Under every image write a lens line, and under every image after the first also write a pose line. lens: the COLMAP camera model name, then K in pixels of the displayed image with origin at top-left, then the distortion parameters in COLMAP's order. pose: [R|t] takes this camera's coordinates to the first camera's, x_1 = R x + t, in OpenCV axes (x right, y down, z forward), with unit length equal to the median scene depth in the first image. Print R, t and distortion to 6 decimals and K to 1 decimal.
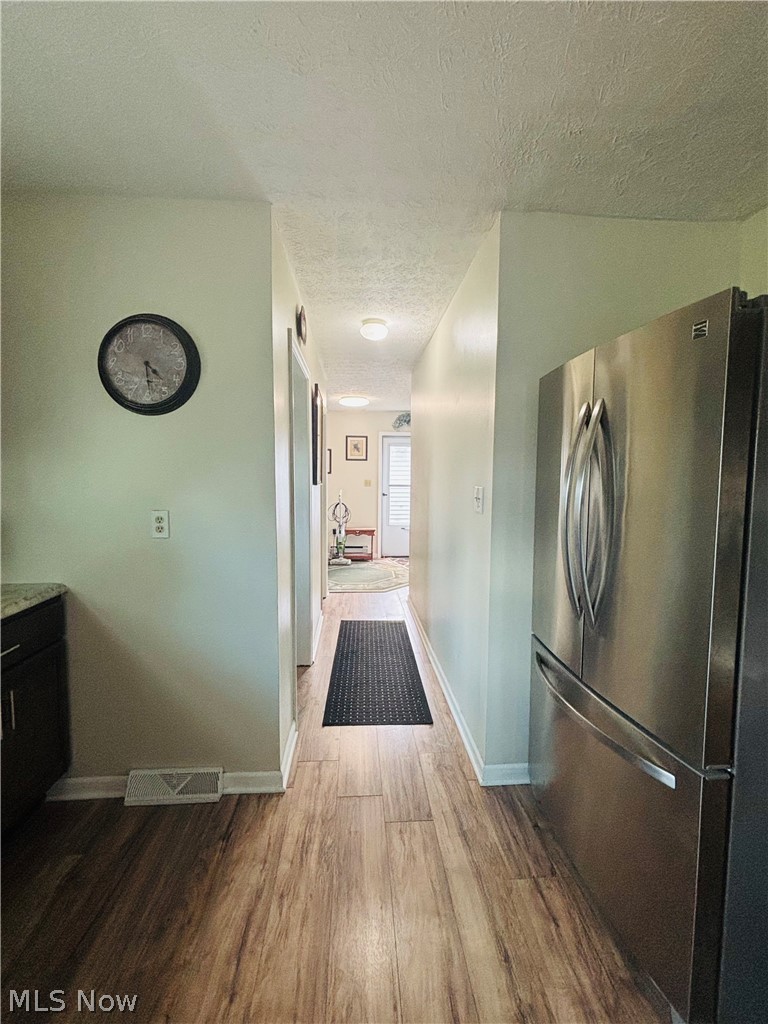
lens RADIAL K [[451.1, 0, 384.0], [0, 451.1, 512.0], [0, 0, 1]] dist [-0.000488, 0.000076]
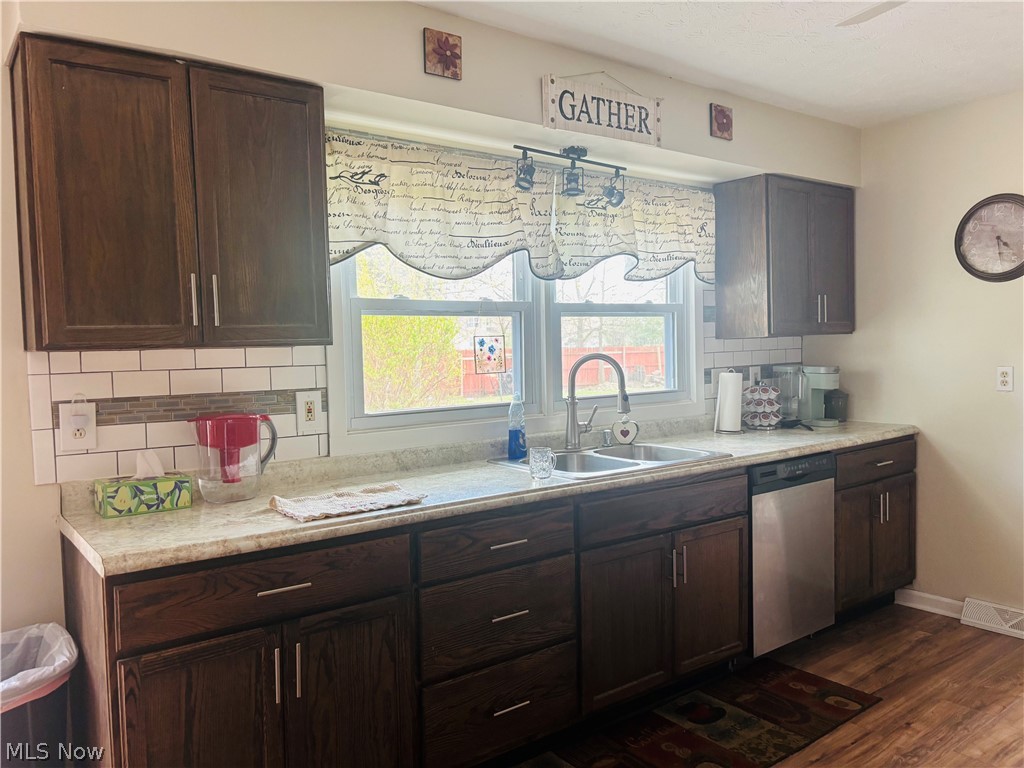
lens RADIAL K [[770.2, 0, 512.0], [0, 770.2, 384.0], [0, 0, 1]] dist [0.074577, -0.106517]
pose [[0.553433, 0.023743, -0.832555, 0.435324], [-0.037701, 0.999283, 0.003436, 0.080262], [0.832040, 0.029487, 0.553932, -1.081746]]
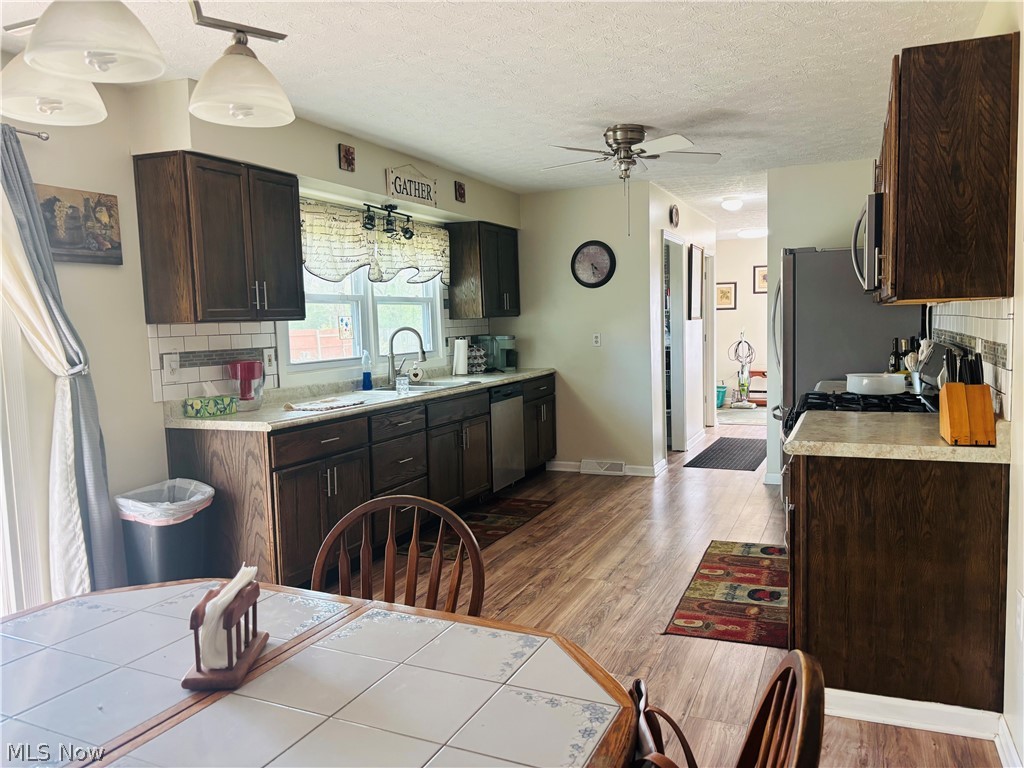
lens RADIAL K [[770.2, 0, 512.0], [0, 770.2, 384.0], [0, 0, 1]] dist [0.074577, -0.106517]
pose [[0.889061, 0.009297, -0.457695, 0.804795], [-0.003850, 0.999910, 0.012832, 0.189088], [0.457773, -0.009646, 0.889017, -2.399451]]
